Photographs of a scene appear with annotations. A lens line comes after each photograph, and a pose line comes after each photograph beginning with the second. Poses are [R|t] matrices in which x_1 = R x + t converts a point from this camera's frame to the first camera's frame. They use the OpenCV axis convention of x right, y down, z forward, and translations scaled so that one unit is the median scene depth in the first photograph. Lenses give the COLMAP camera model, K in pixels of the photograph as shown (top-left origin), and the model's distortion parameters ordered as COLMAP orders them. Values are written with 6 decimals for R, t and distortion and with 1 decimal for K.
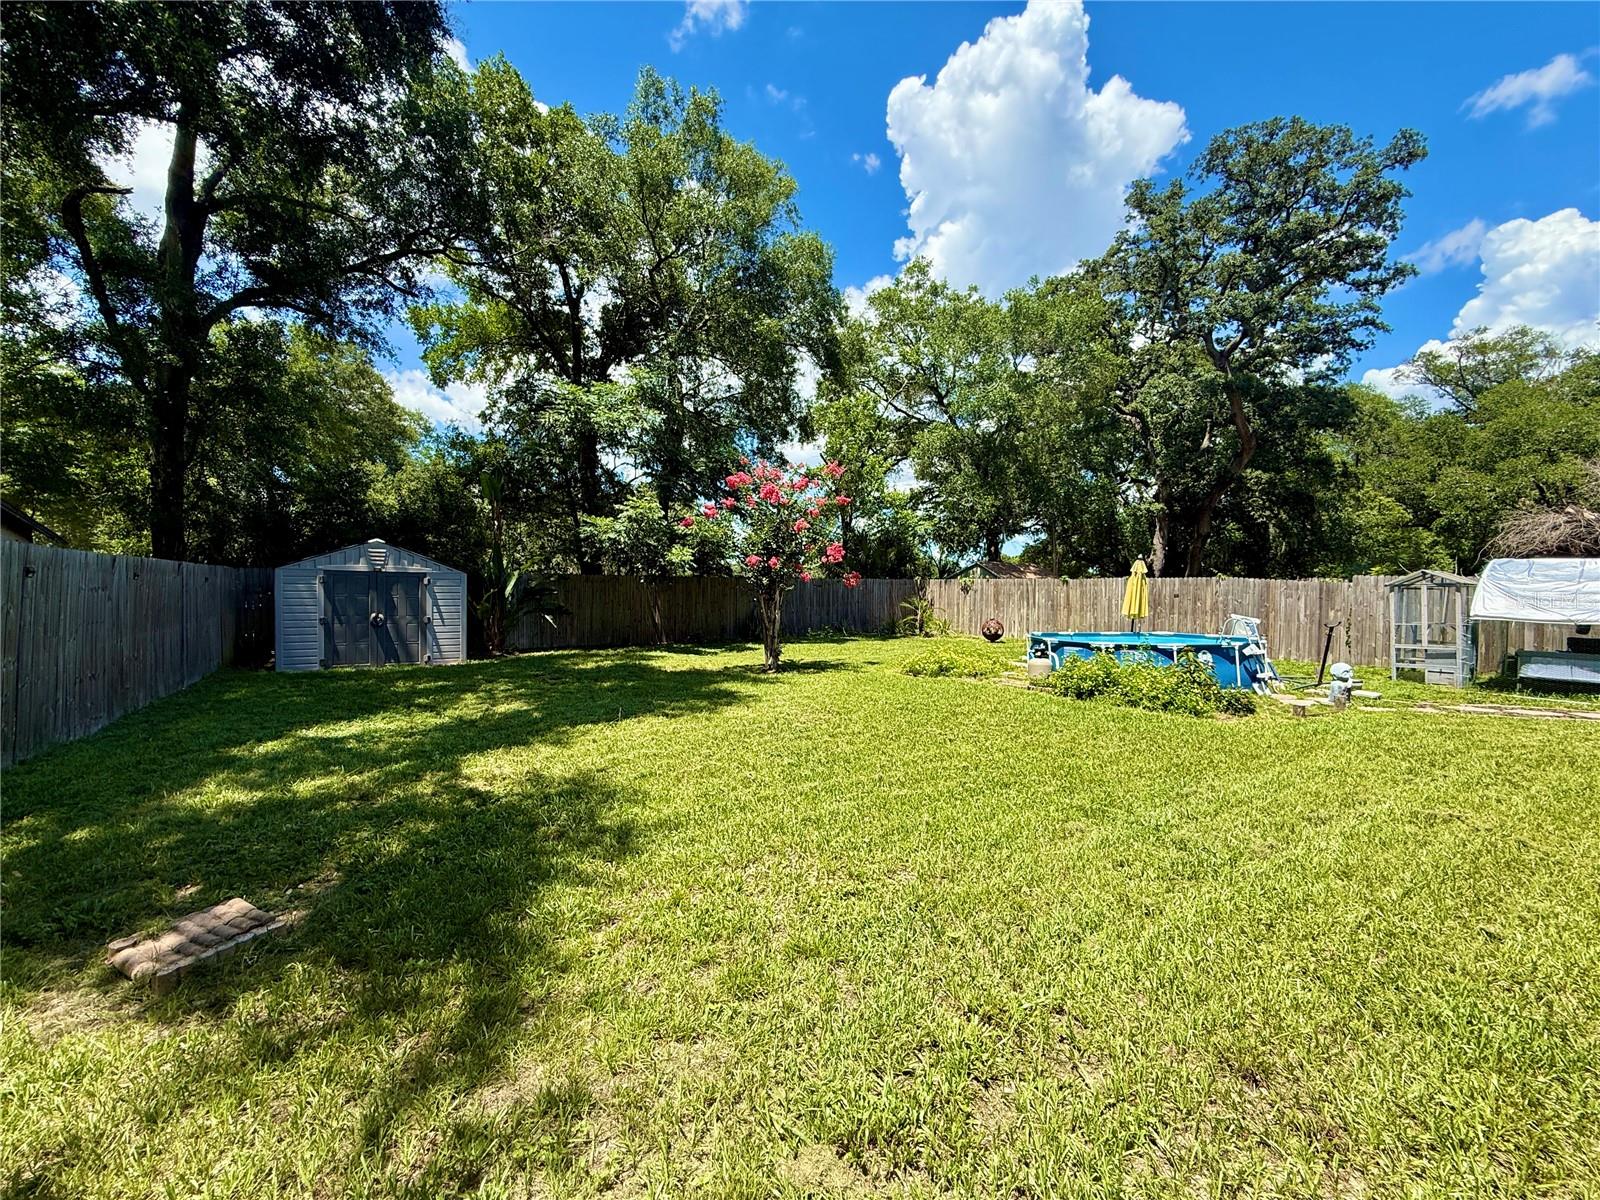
lens RADIAL K [[636.0, 0, 795.5], [0, 636.0, 595.8], [0, 0, 1]] dist [-0.003333, 0.000736]
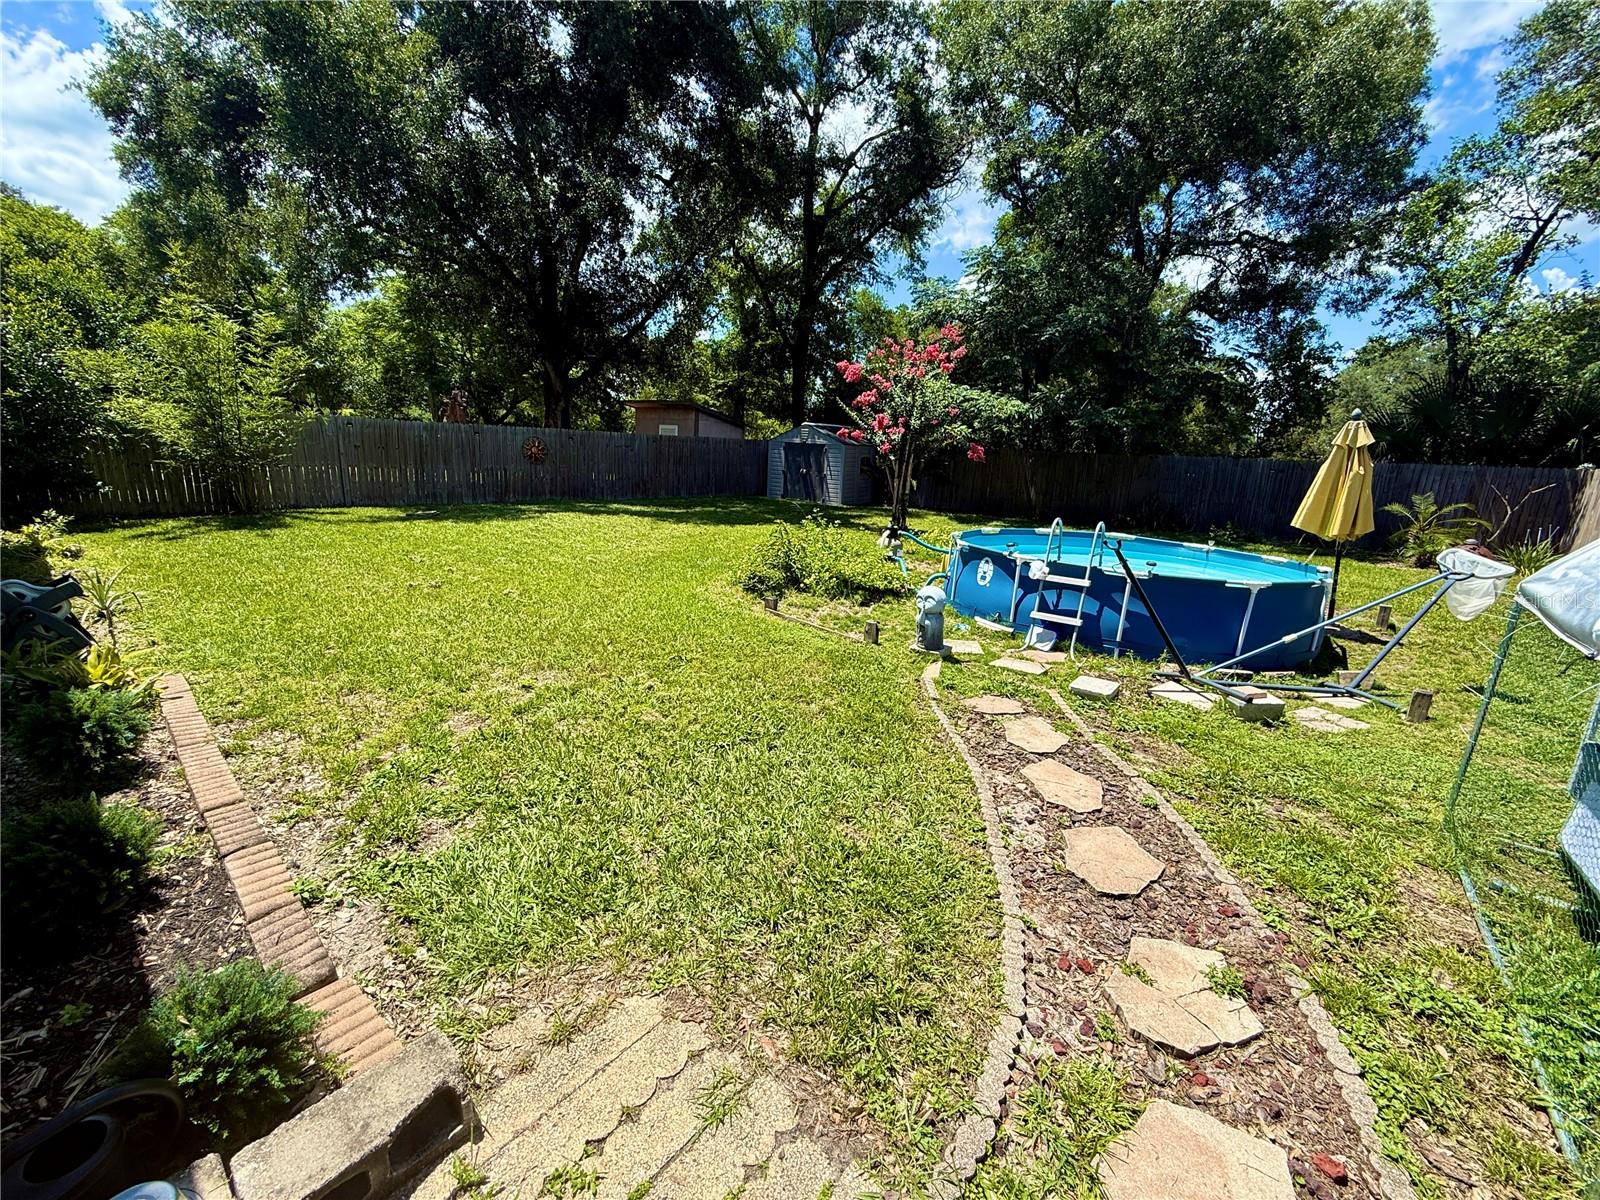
lens RADIAL K [[636.0, 0, 801.5], [0, 636.0, 603.6], [0, 0, 1]] dist [-0.003333, 0.000736]
pose [[0.310292, 0.234858, -0.921174, 0.903132], [-0.053469, 0.971780, 0.229749, -0.012316], [0.949137, -0.022035, 0.314093, 0.437366]]
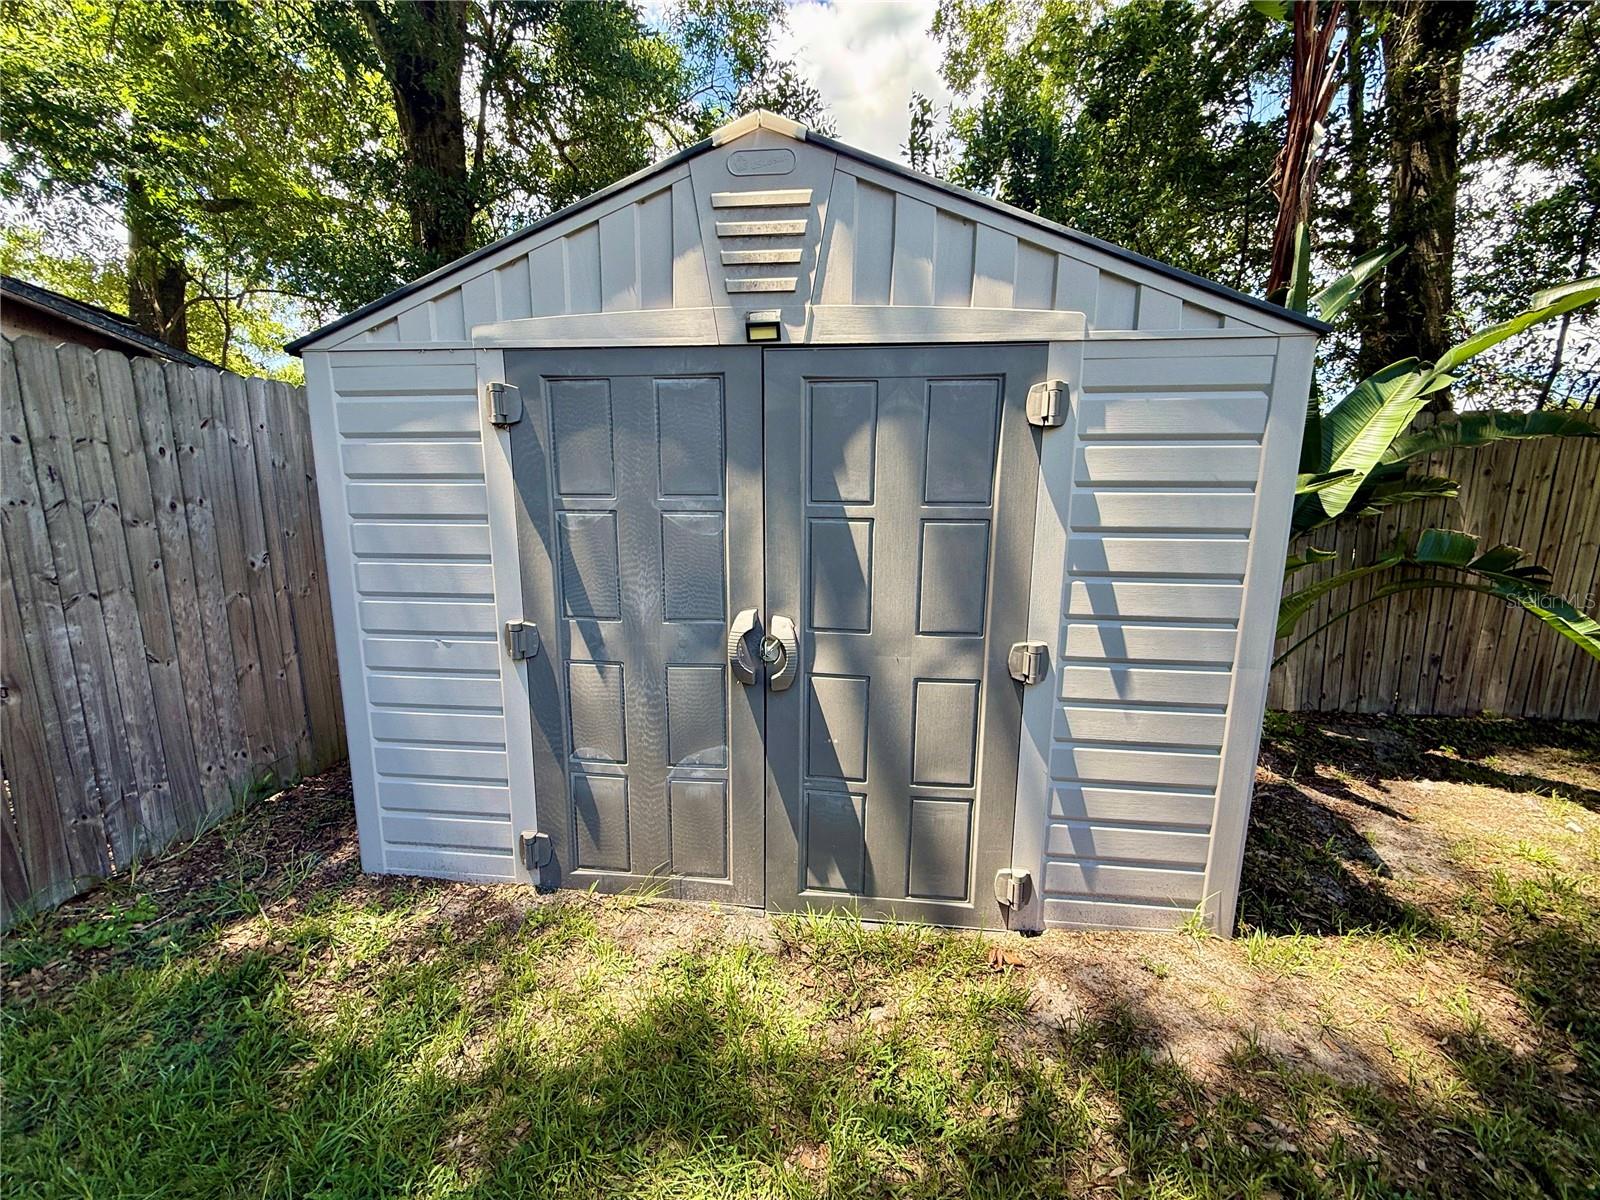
lens RADIAL K [[636.0, 0, 797.6], [0, 636.0, 608.3], [0, 0, 1]] dist [-0.003333, 0.000736]
pose [[0.782838, 0.109210, -0.612567, -0.518774], [-0.008303, 0.986223, 0.165216, -0.000339], [0.622170, -0.124251, 0.772959, 0.826826]]
